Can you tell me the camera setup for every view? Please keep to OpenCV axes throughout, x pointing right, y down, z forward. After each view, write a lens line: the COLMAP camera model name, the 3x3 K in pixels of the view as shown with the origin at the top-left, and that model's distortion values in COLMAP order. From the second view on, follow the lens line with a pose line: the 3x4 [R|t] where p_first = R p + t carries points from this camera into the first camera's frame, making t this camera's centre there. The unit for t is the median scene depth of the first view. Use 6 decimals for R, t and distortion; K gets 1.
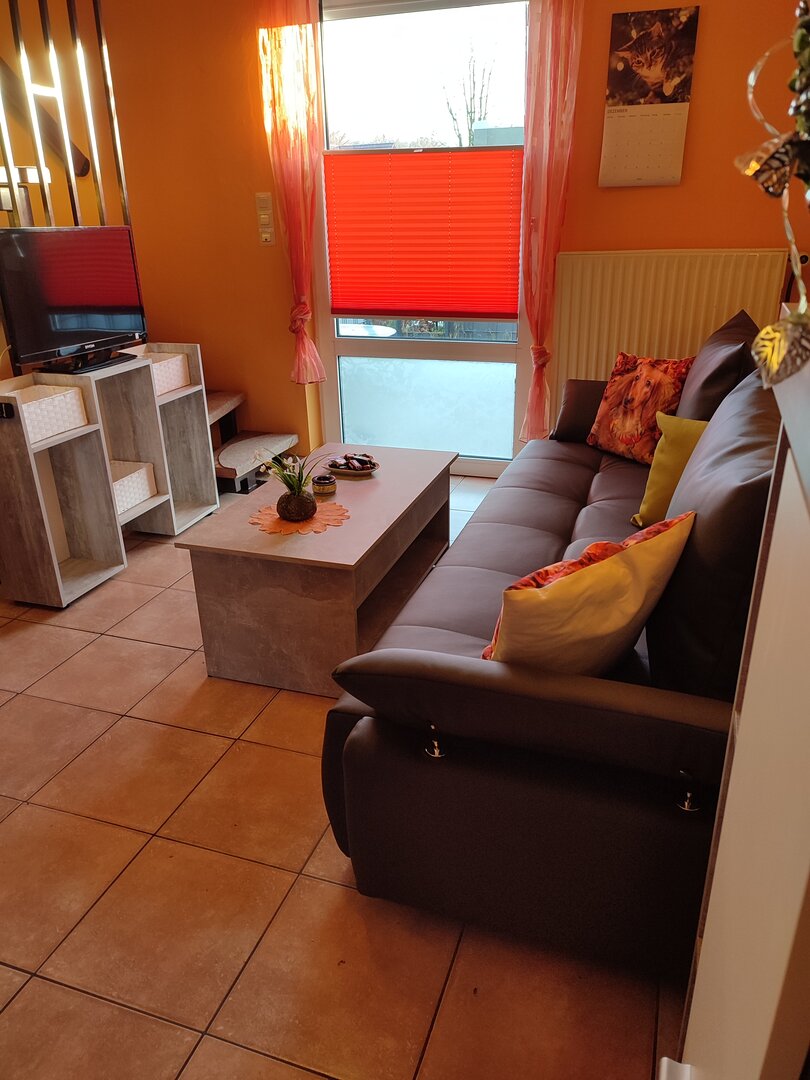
lens RADIAL K [[777.5, 0, 405.0], [0, 777.5, 540.0], [0, 0, 1]] dist [0.039762, -0.047867]
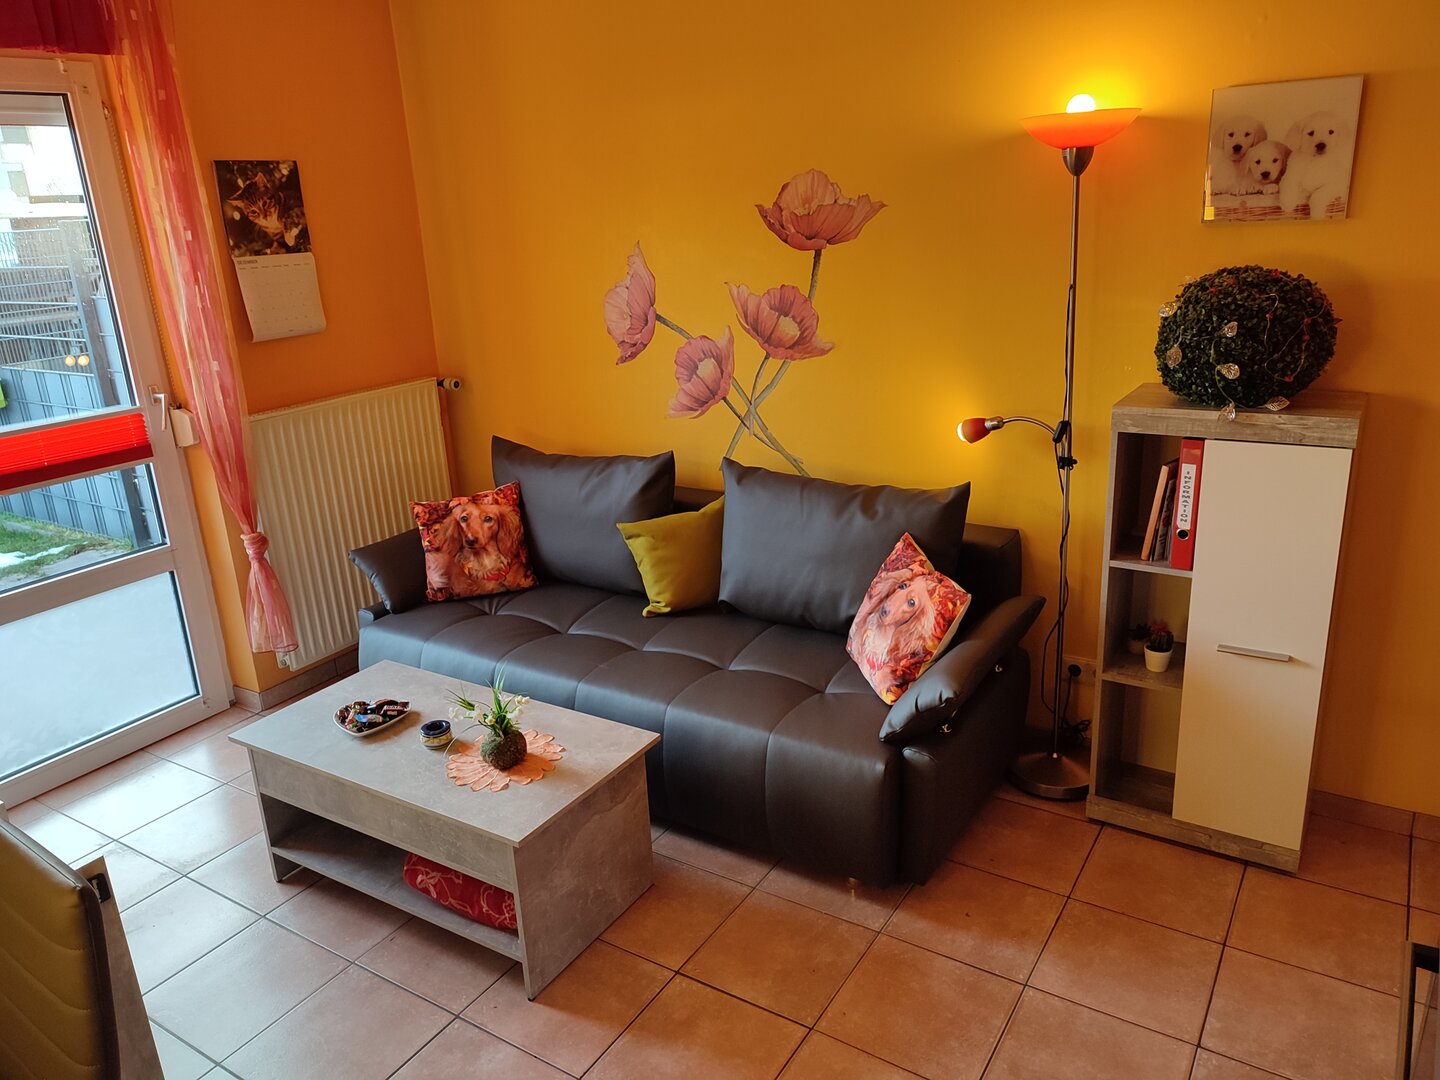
lens RADIAL K [[1036.6, 0, 720.0], [0, 1036.6, 540.0], [0, 0, 1]] dist [0.039762, -0.047867]
pose [[0.234124, -0.294293, 0.926595, -0.809482], [0.422520, 0.889171, 0.175649, -0.261390], [-0.875593, 0.350381, 0.332521, 0.265870]]
